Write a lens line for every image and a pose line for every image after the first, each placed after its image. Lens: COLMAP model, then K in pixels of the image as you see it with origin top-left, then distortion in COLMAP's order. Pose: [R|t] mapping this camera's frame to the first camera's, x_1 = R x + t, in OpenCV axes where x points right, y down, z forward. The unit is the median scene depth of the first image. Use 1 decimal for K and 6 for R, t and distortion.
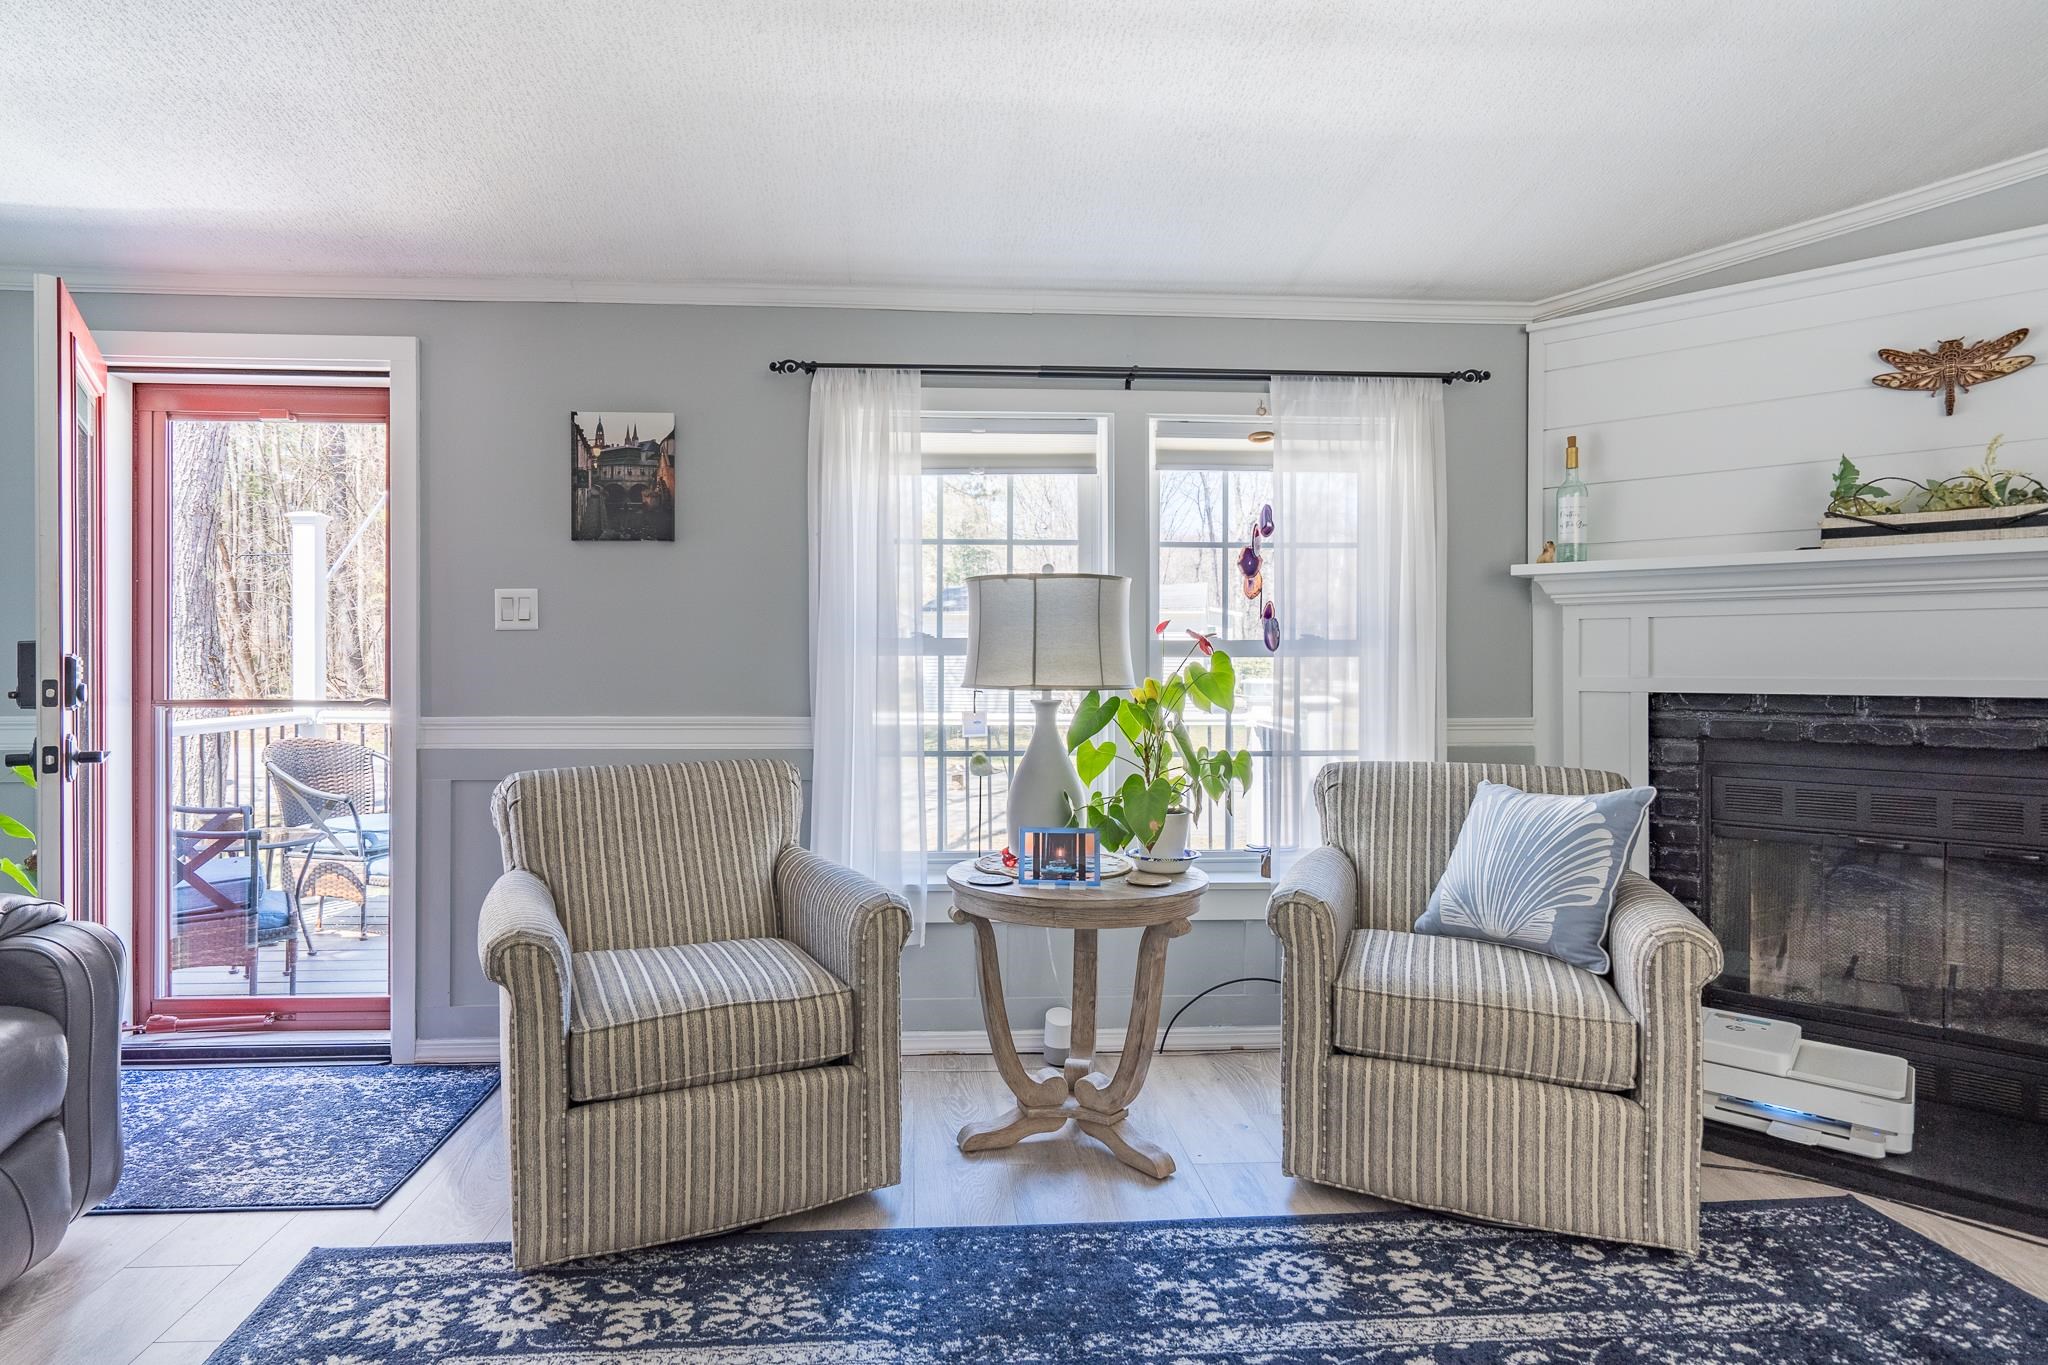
lens RADIAL K [[1069.8, 0, 960.6], [0, 1069.8, 677.7], [0, 0, 1]] dist [0.001508, 0.000978]
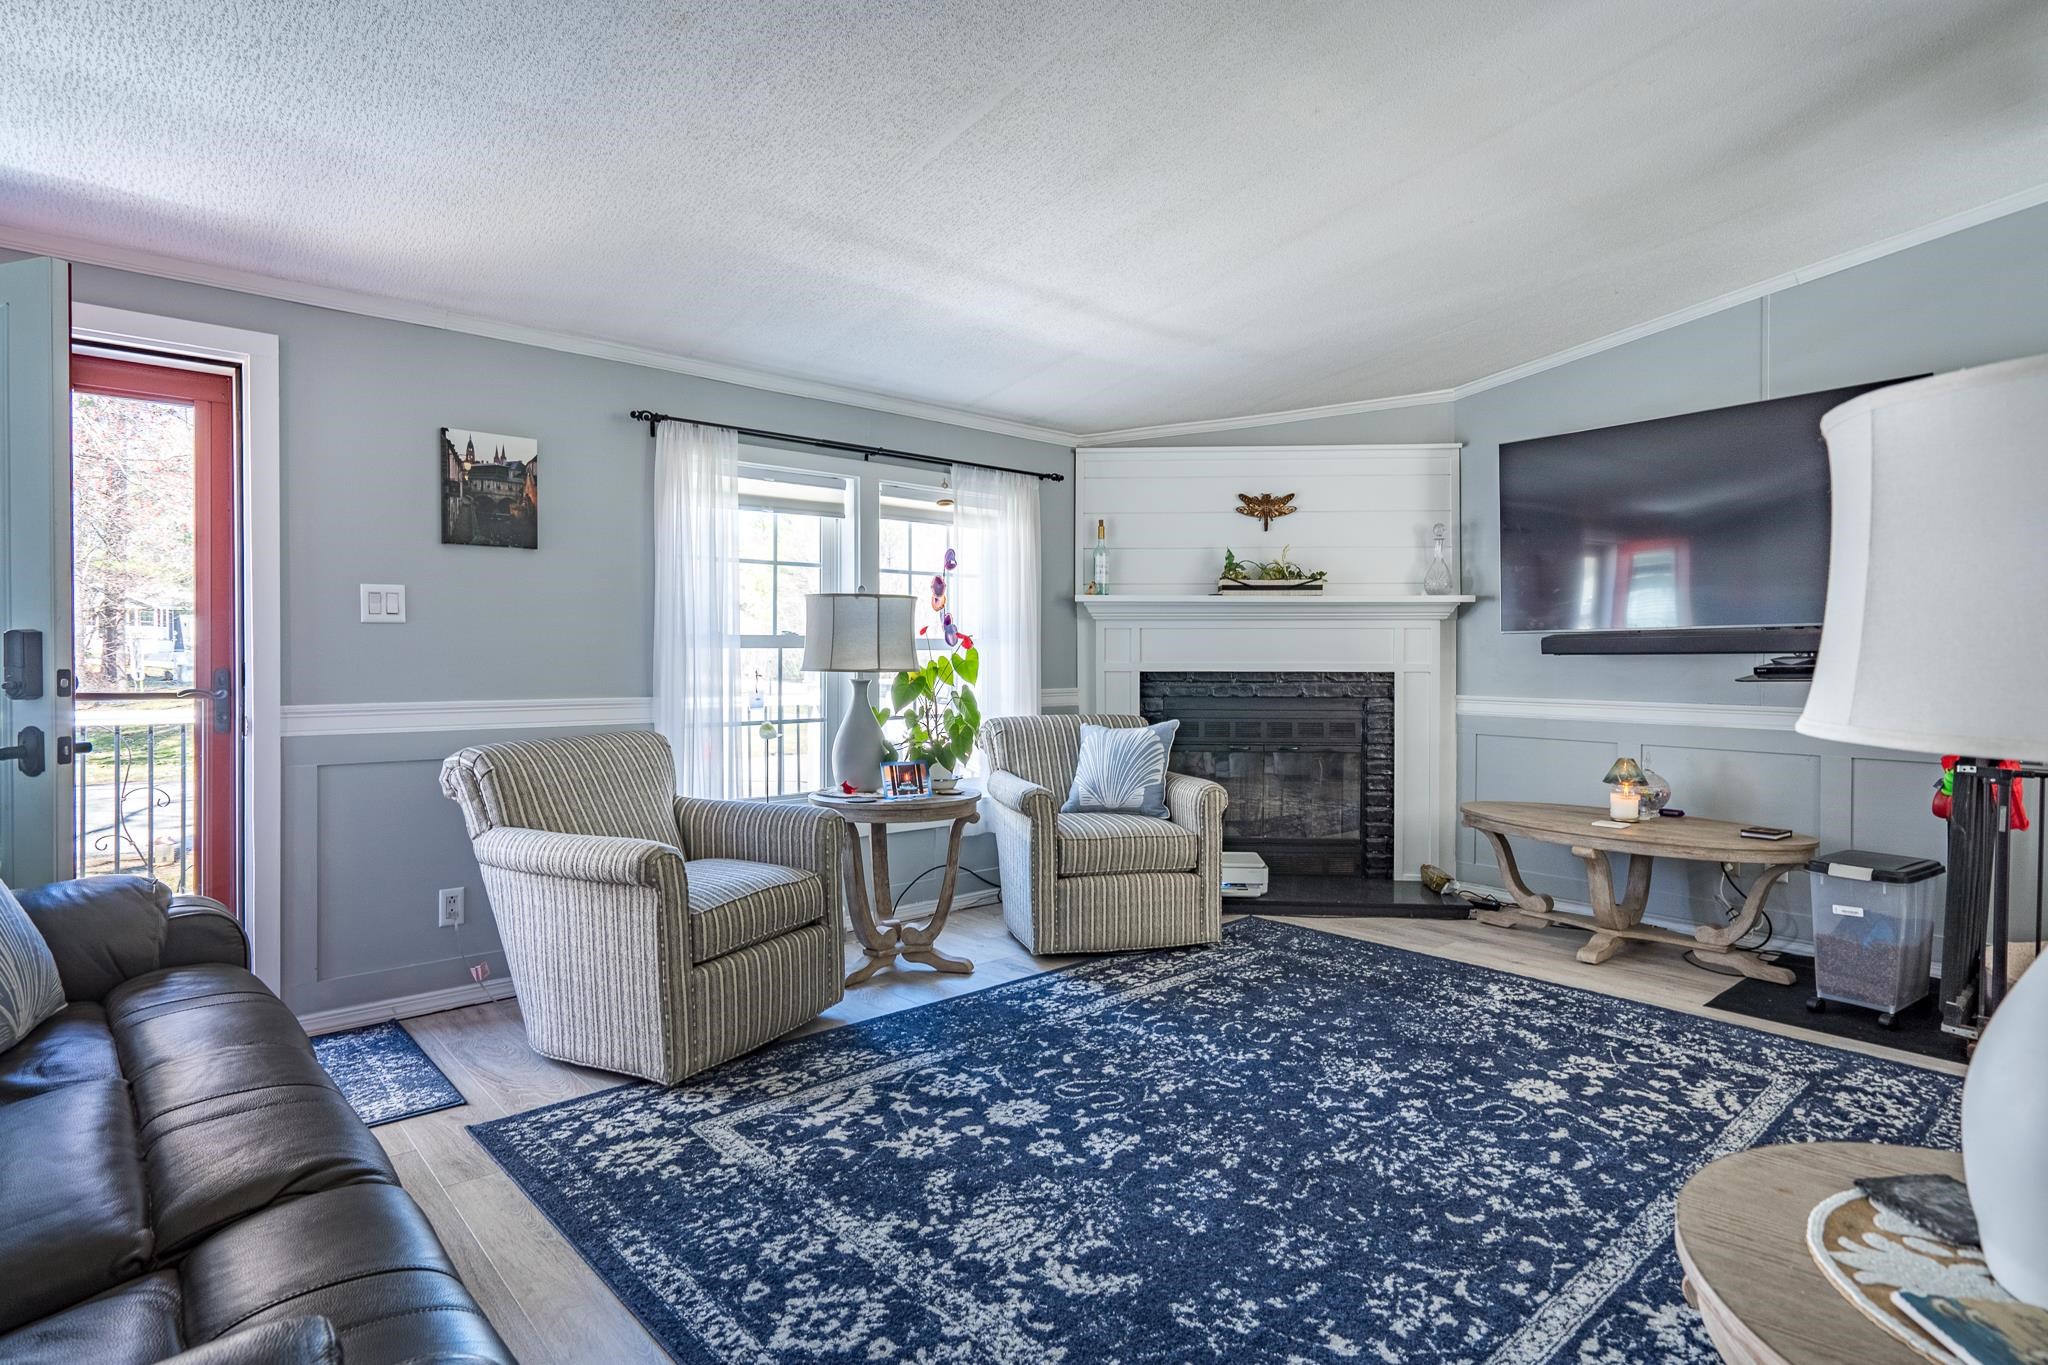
lens RADIAL K [[1069.8, 0, 1027.6], [0, 1069.8, 678.7], [0, 0, 1]] dist [0.001508, 0.000978]
pose [[0.782103, -0.012896, 0.623015, -0.663165], [0.007703, 0.999910, 0.011027, 0.005450], [-0.623101, -0.003825, 0.782132, -0.283007]]
